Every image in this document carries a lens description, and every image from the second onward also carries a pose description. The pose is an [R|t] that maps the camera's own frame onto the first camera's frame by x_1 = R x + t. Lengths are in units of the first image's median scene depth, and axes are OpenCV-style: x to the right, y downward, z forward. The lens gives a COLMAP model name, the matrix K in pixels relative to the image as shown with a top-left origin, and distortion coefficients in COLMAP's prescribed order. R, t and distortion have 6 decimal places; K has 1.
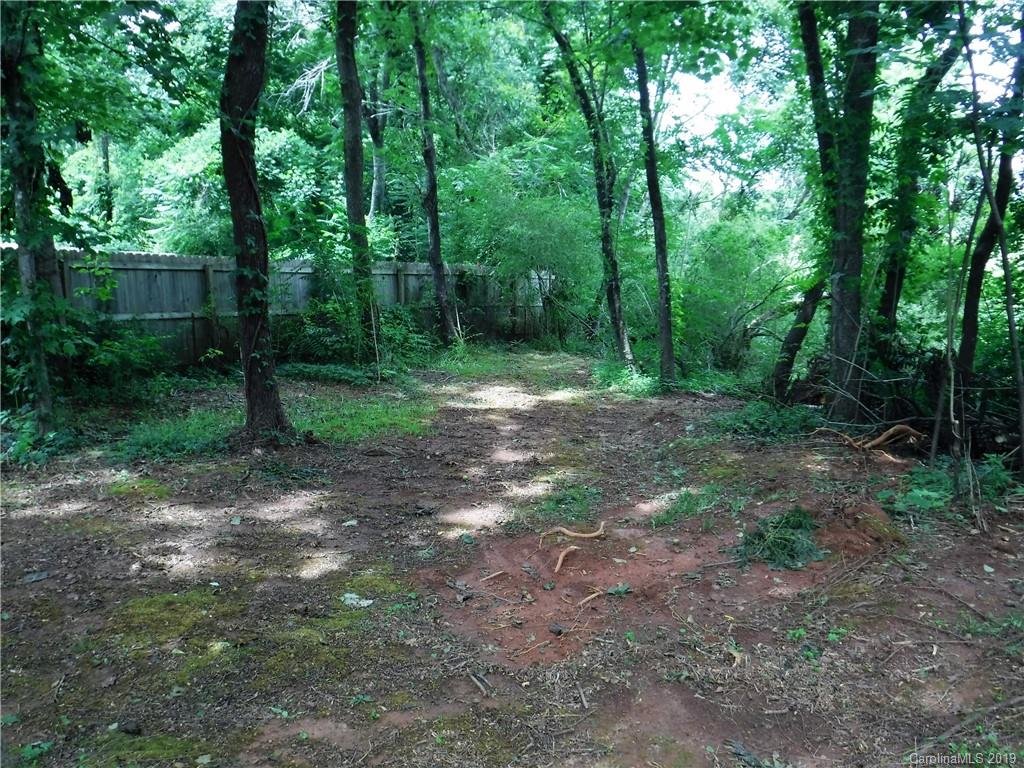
lens RADIAL K [[835.1, 0, 511.7], [0, 835.1, 383.9], [0, 0, 1]] dist [-0.105739, 0.034307]
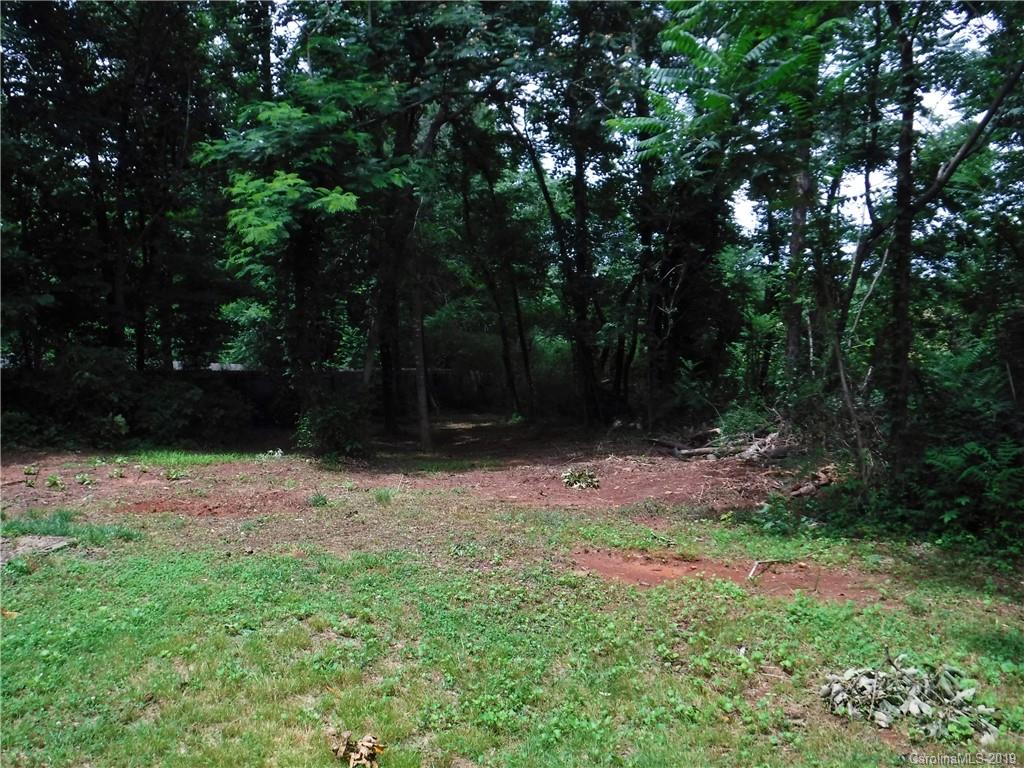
lens RADIAL K [[835.1, 0, 511.9], [0, 835.1, 383.8], [0, 0, 1]] dist [-0.105739, 0.034307]
pose [[0.996313, -0.039964, 0.075914, -0.030499], [0.047716, 0.993514, -0.103209, 0.104141], [-0.071296, 0.106451, 0.991759, -0.970128]]
